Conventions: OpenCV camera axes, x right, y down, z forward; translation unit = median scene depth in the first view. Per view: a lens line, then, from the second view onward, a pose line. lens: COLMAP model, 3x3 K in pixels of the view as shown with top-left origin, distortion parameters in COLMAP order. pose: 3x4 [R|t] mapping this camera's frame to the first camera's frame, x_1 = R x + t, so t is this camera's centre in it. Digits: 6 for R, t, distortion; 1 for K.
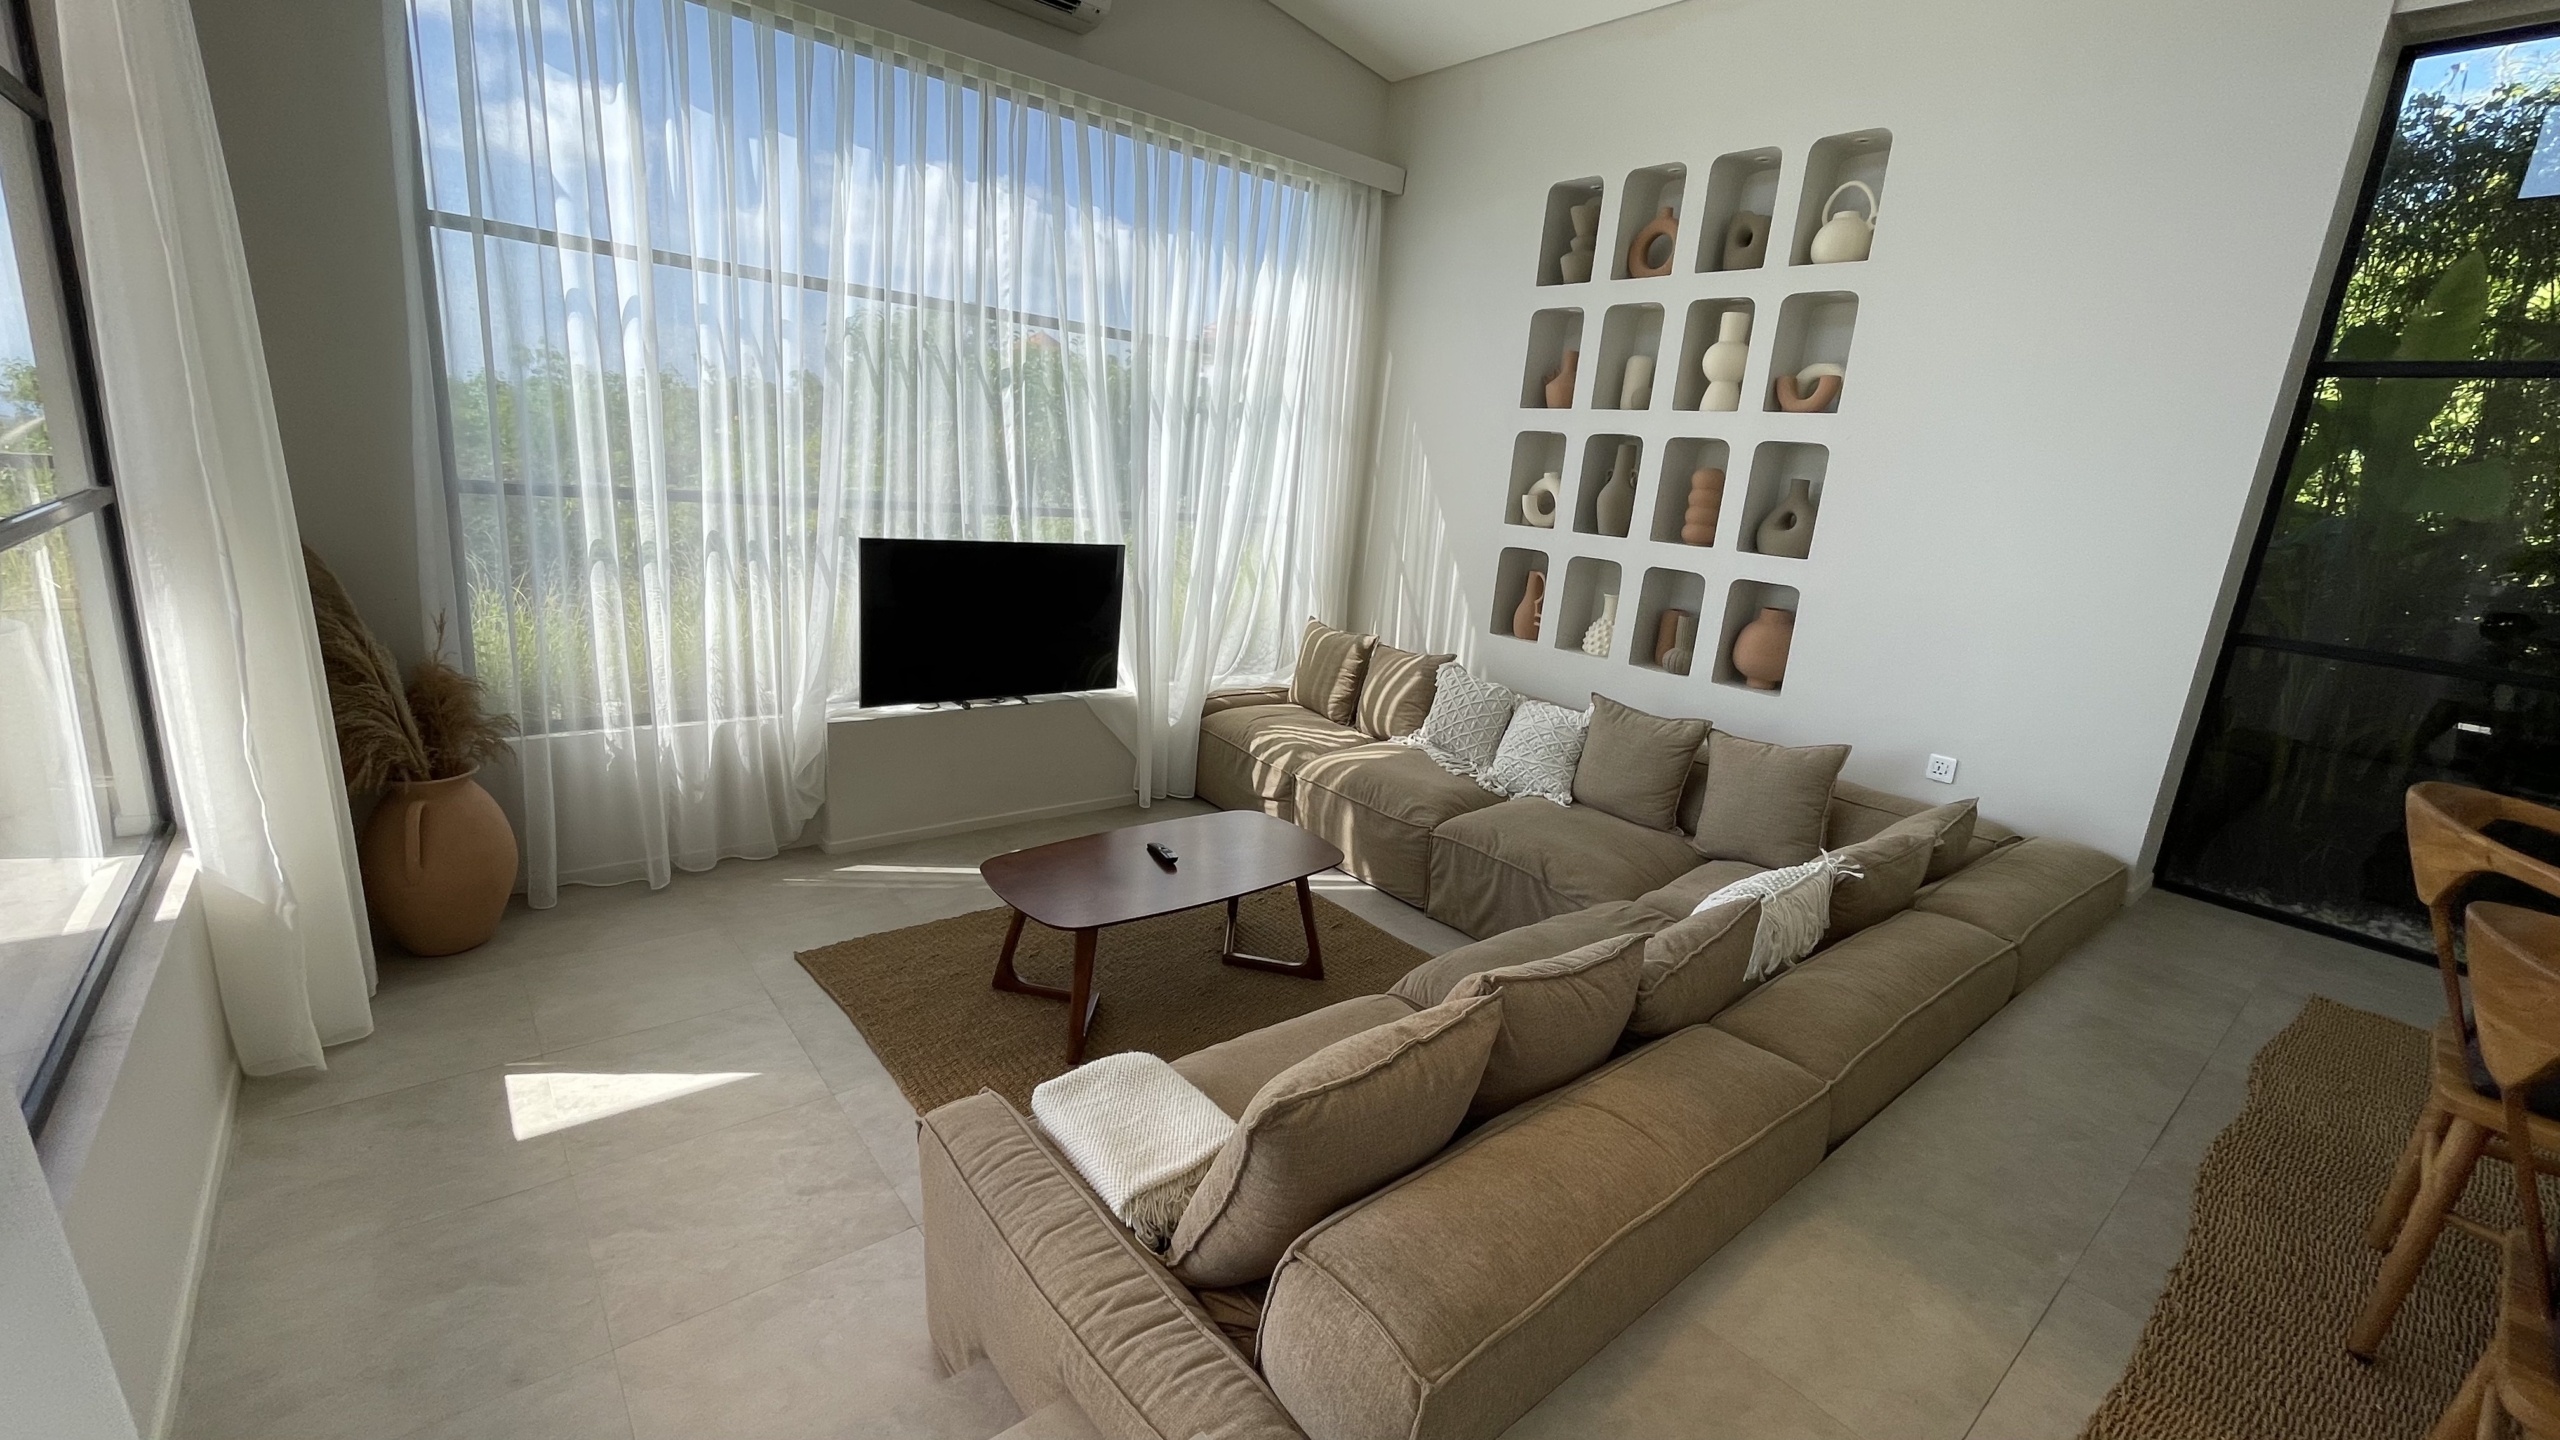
lens RADIAL K [[1039.9, 0, 1278.1], [0, 1039.9, 711.6], [0, 0, 1]] dist [-0.001934, 0.000708]
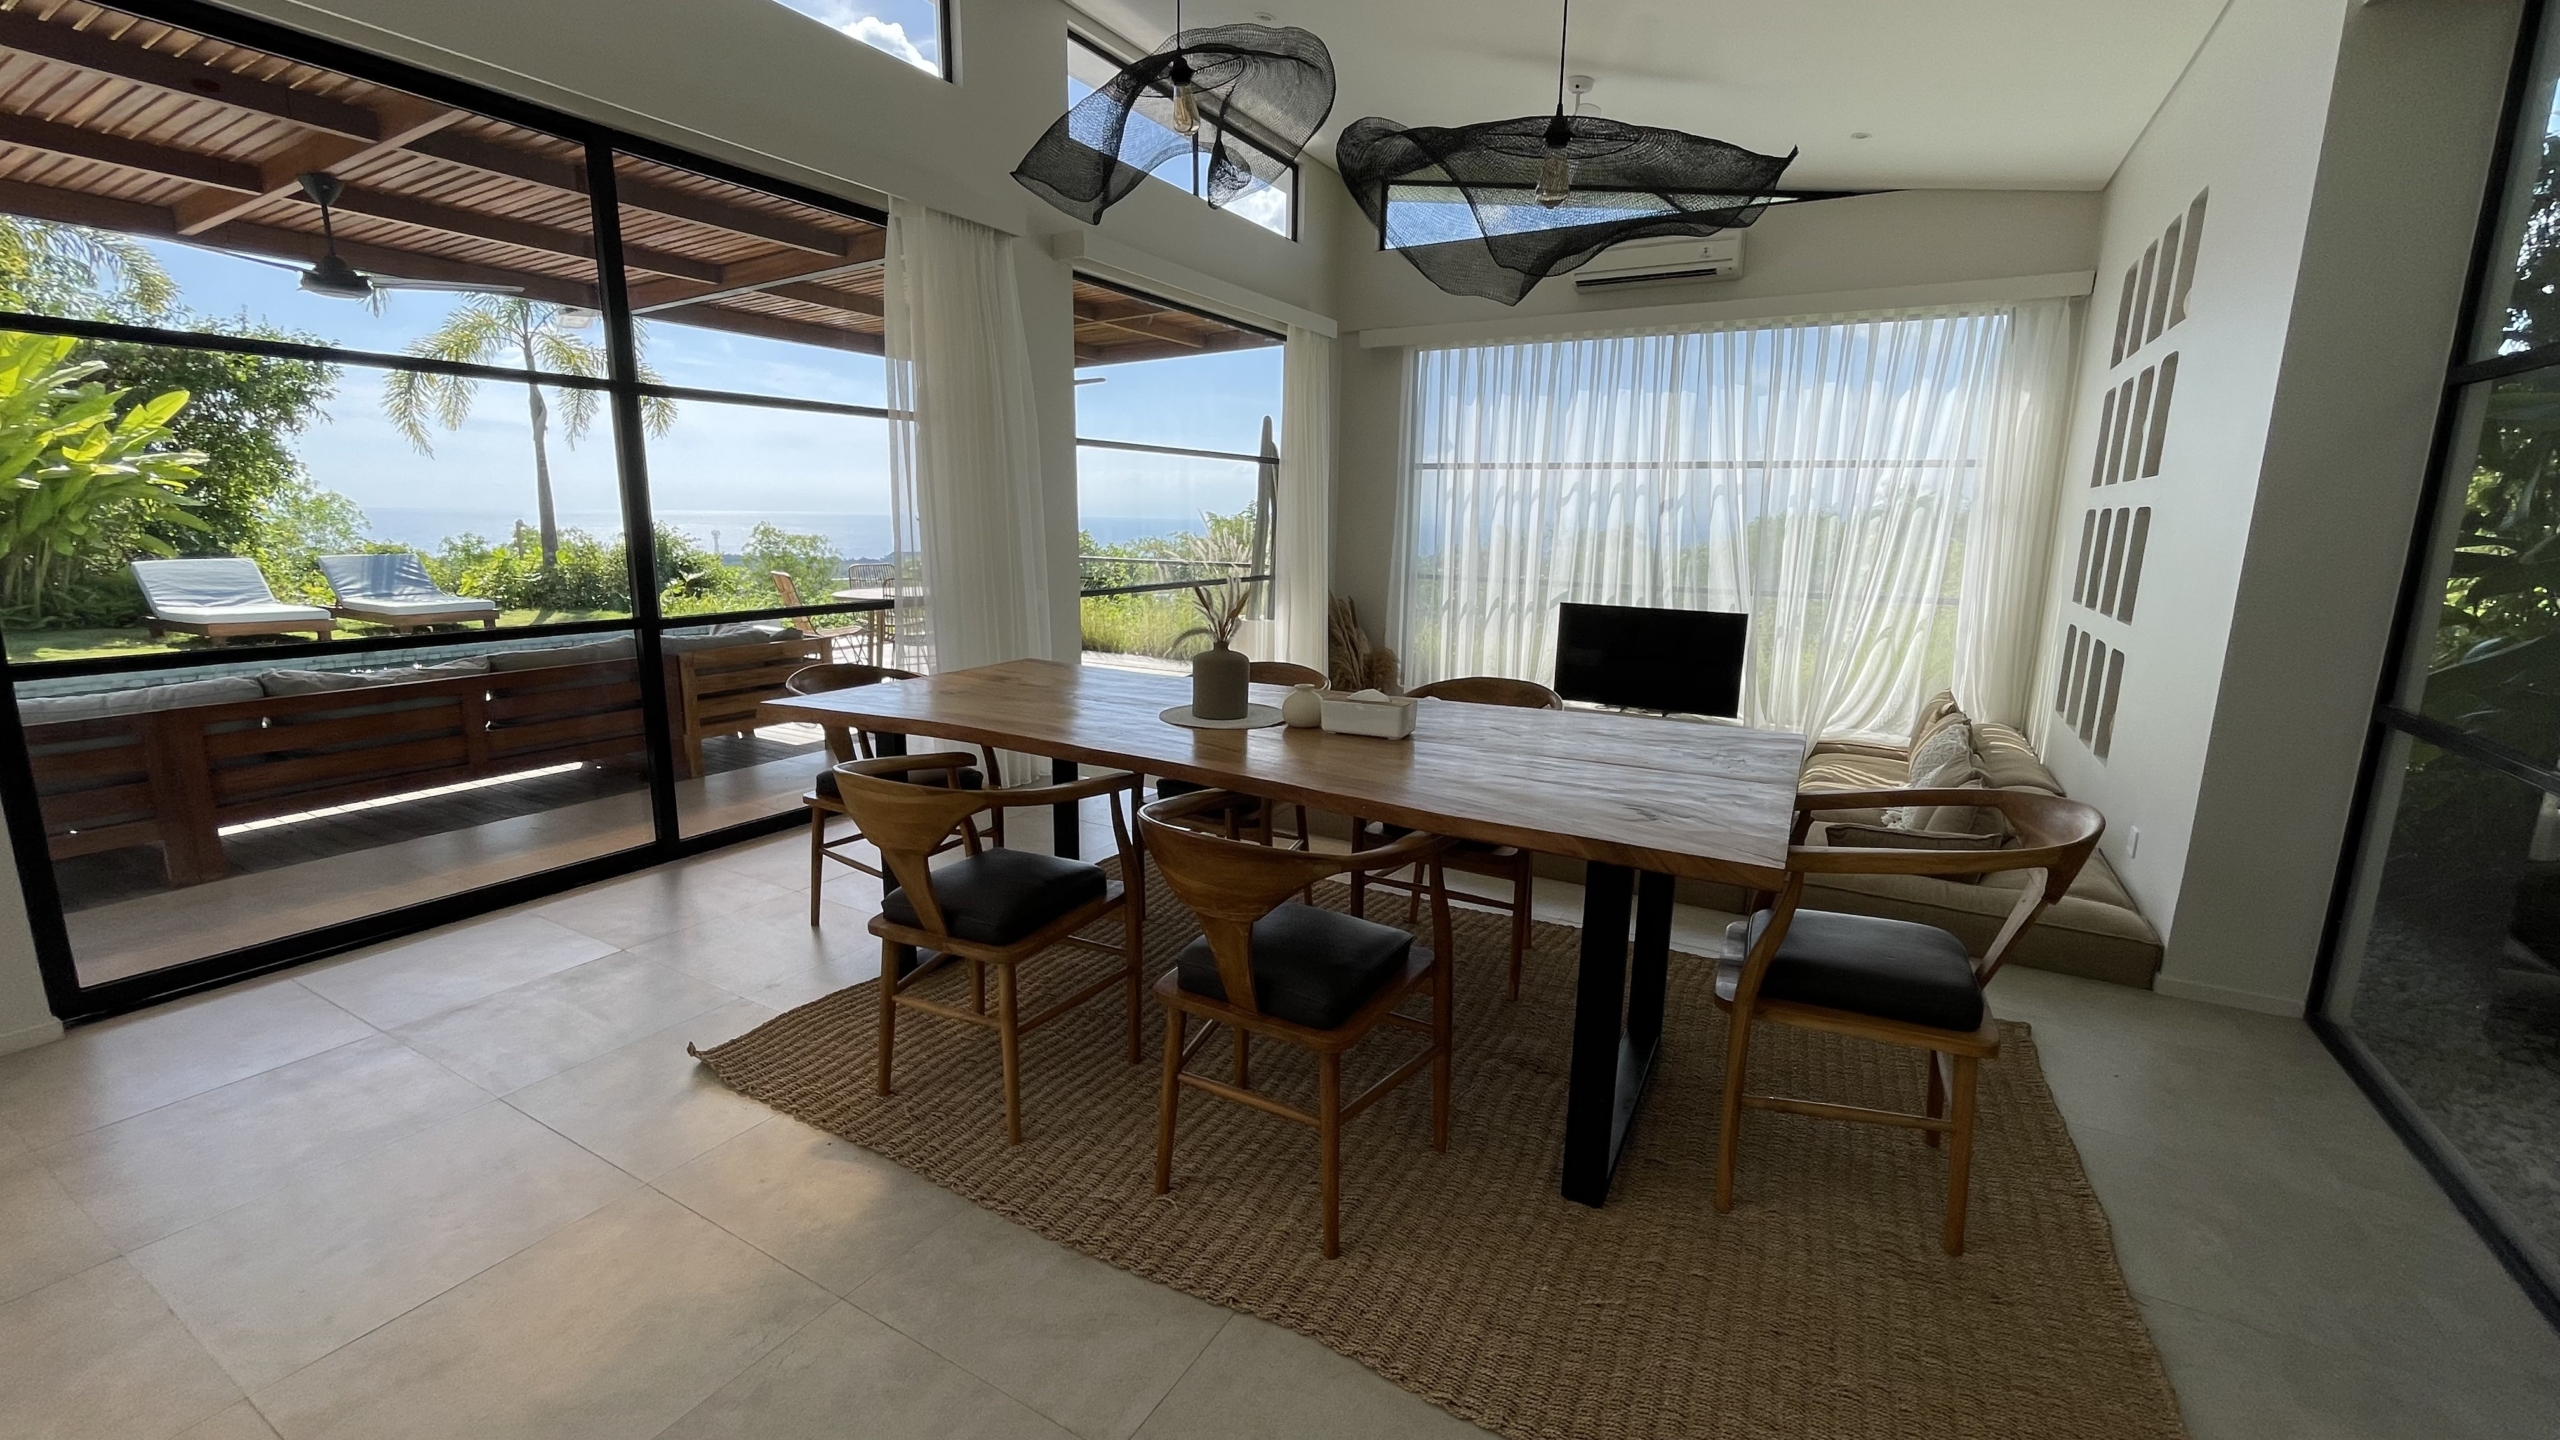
lens RADIAL K [[1039.9, 0, 1267.2], [0, 1039.9, 713.5], [0, 0, 1]] dist [-0.001934, 0.000708]
pose [[0.337730, 0.104556, -0.935418, 1.086574], [-0.209195, 0.977293, 0.033707, 0.062664], [0.917702, 0.184301, 0.351933, -0.047042]]
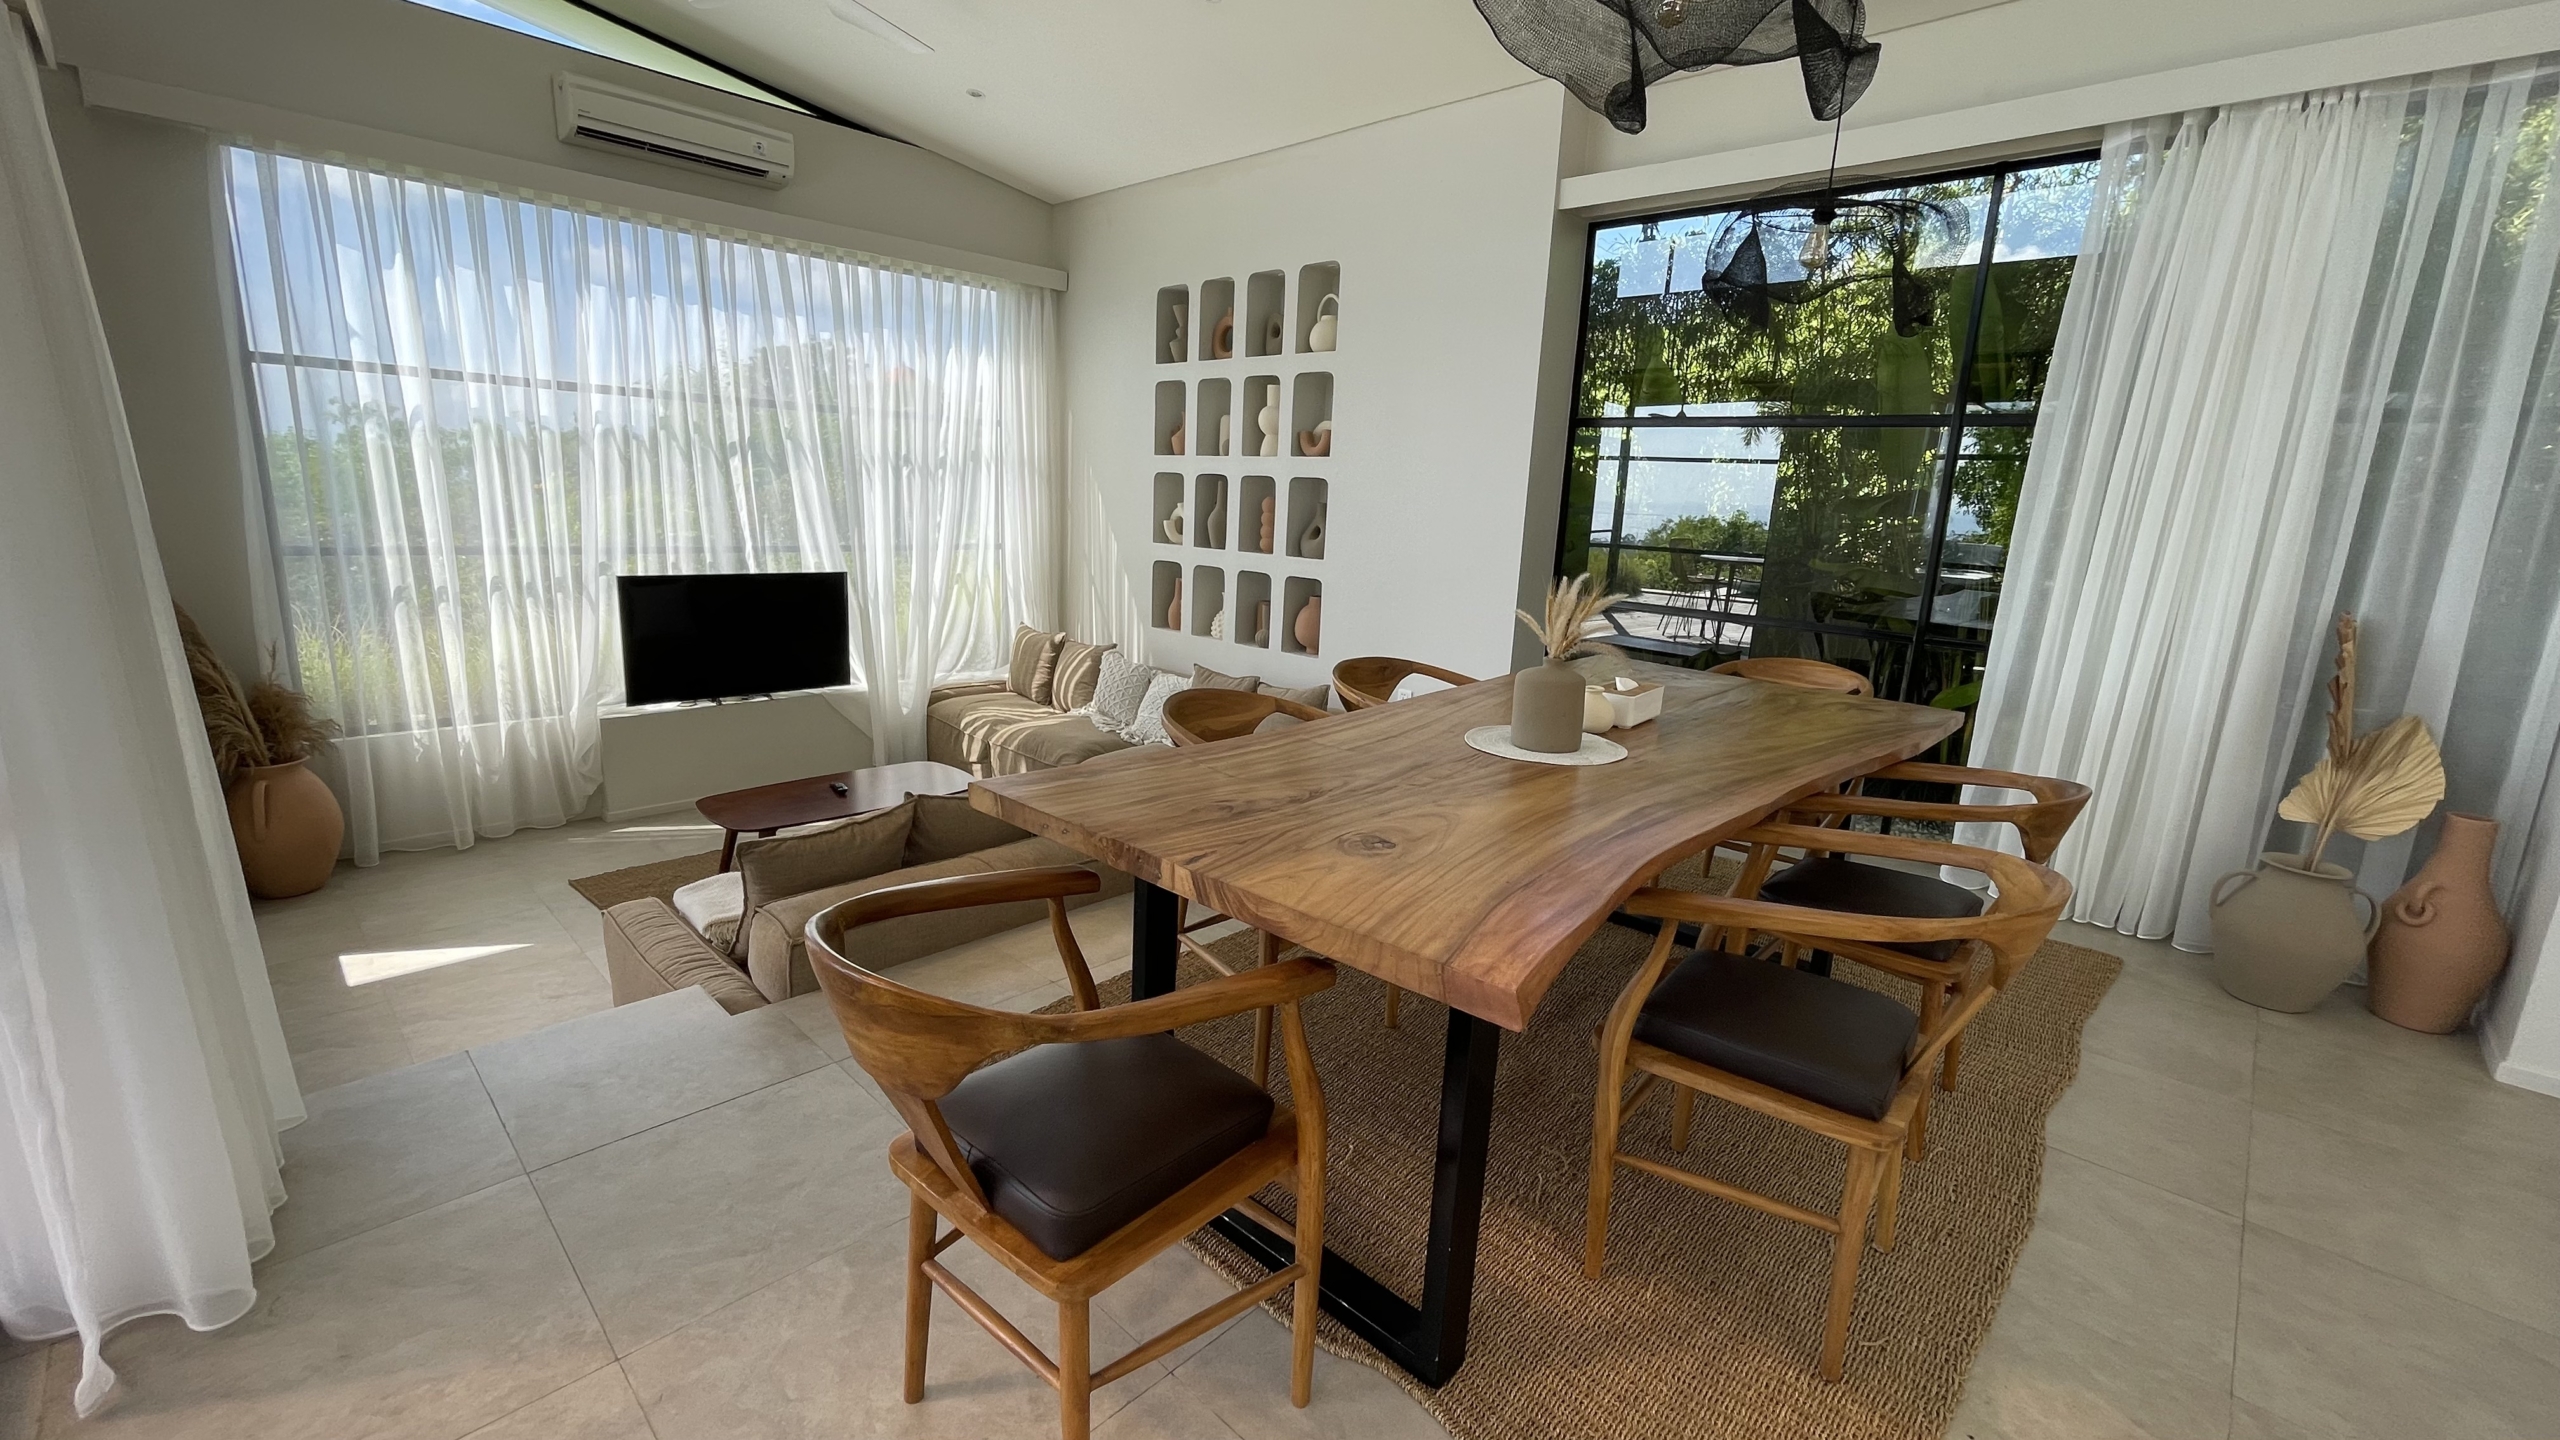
lens RADIAL K [[1039.9, 0, 1277.5], [0, 1039.9, 714.1], [0, 0, 1]] dist [-0.001934, 0.000708]
pose [[0.993272, -0.059271, 0.099485, 0.278407], [0.060982, 0.998037, -0.014248, 0.075241], [-0.098445, 0.020219, 0.994937, -0.373059]]
